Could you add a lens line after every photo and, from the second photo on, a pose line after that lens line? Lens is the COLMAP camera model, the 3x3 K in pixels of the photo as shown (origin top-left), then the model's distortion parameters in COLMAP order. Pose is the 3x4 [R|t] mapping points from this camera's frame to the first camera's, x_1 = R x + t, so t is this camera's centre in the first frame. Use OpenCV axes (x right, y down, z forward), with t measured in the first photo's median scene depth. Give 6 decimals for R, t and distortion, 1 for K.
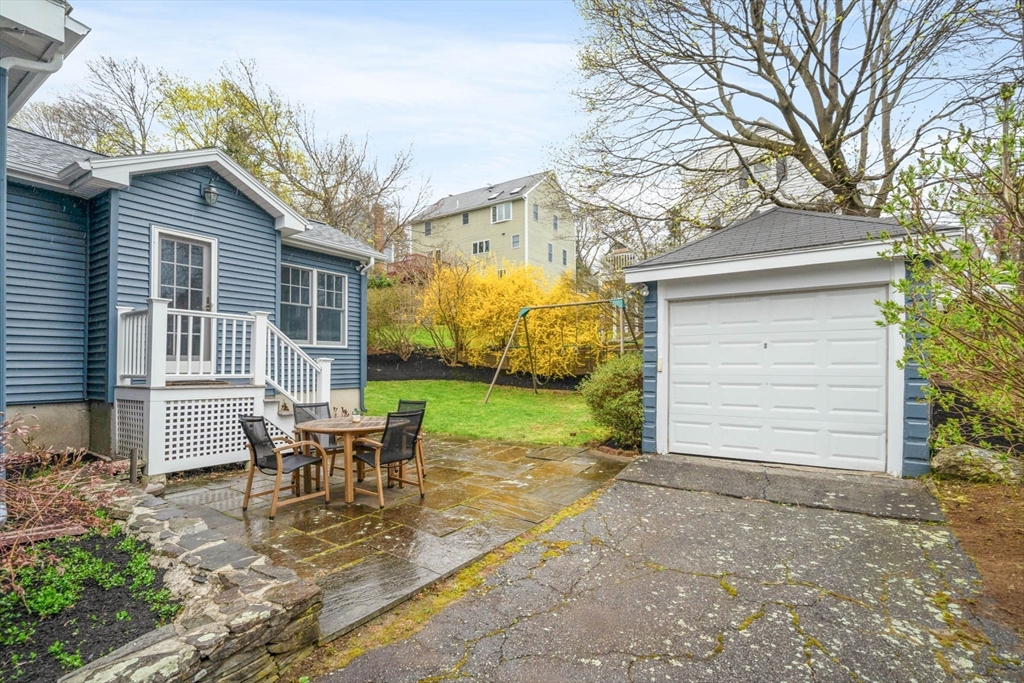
lens RADIAL K [[462.5, 0, 514.7], [0, 462.5, 353.9], [0, 0, 1]] dist [-0.000371, 0.000016]
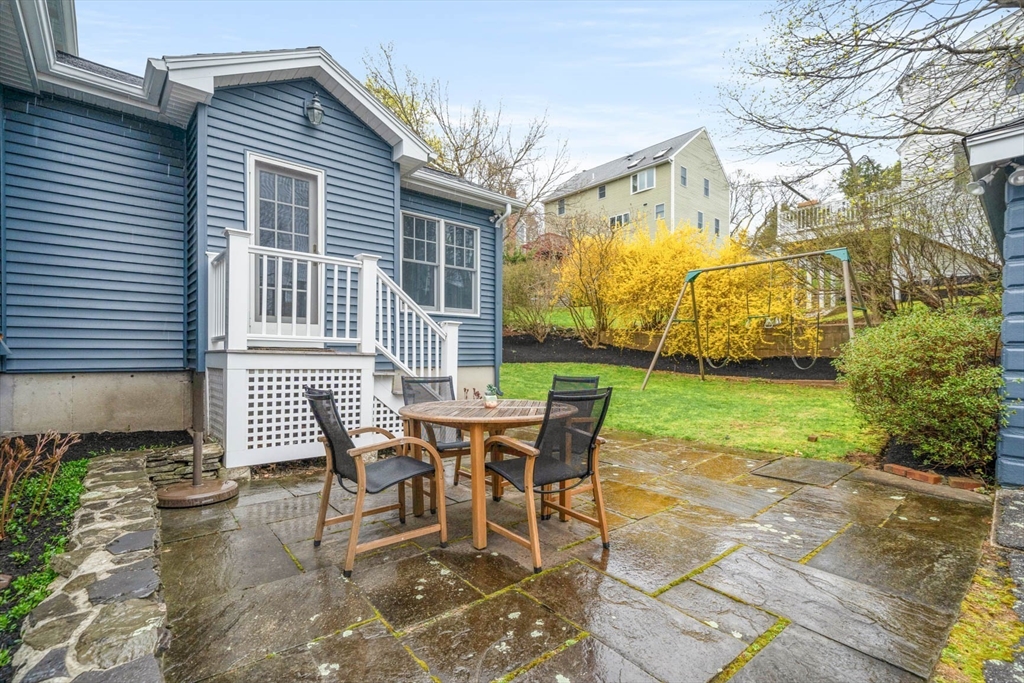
lens RADIAL K [[462.5, 0, 514.7], [0, 462.5, 353.9], [0, 0, 1]] dist [-0.000371, 0.000016]
pose [[0.961977, 0.005517, -0.273076, -0.112612], [0.000852, 0.999731, 0.023198, 0.048723], [0.273130, -0.022548, 0.961713, 0.326279]]
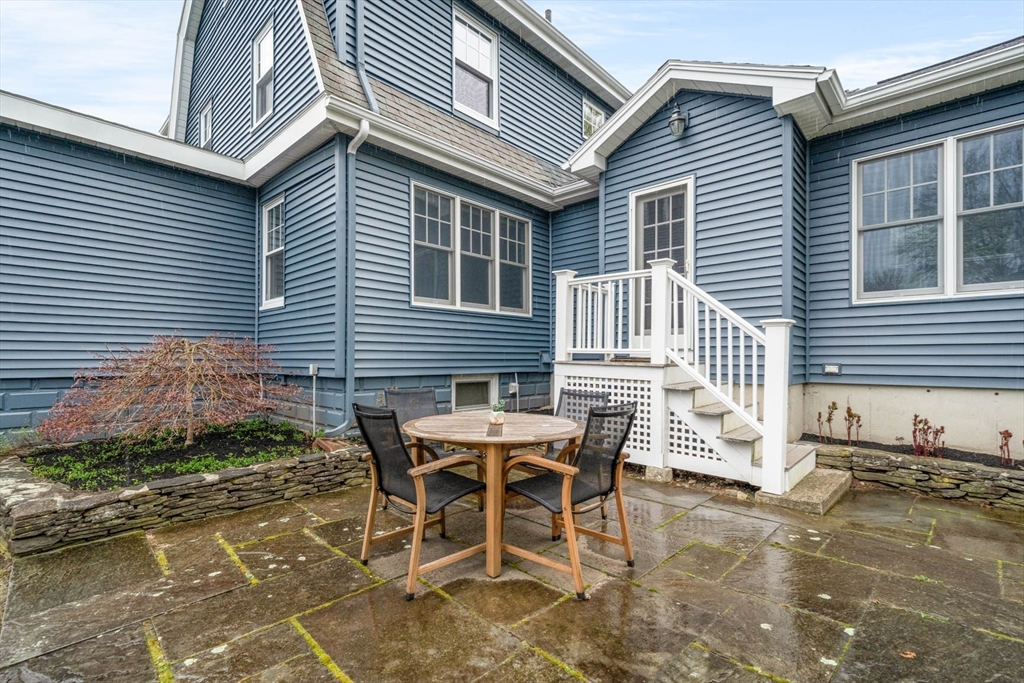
lens RADIAL K [[462.5, 0, 514.7], [0, 462.5, 353.9], [0, 0, 1]] dist [-0.000371, 0.000016]
pose [[-0.180715, -0.005137, -0.983522, 0.171402], [0.019202, 0.999777, -0.008750, 0.050864], [0.983348, -0.020467, -0.180577, 0.864467]]
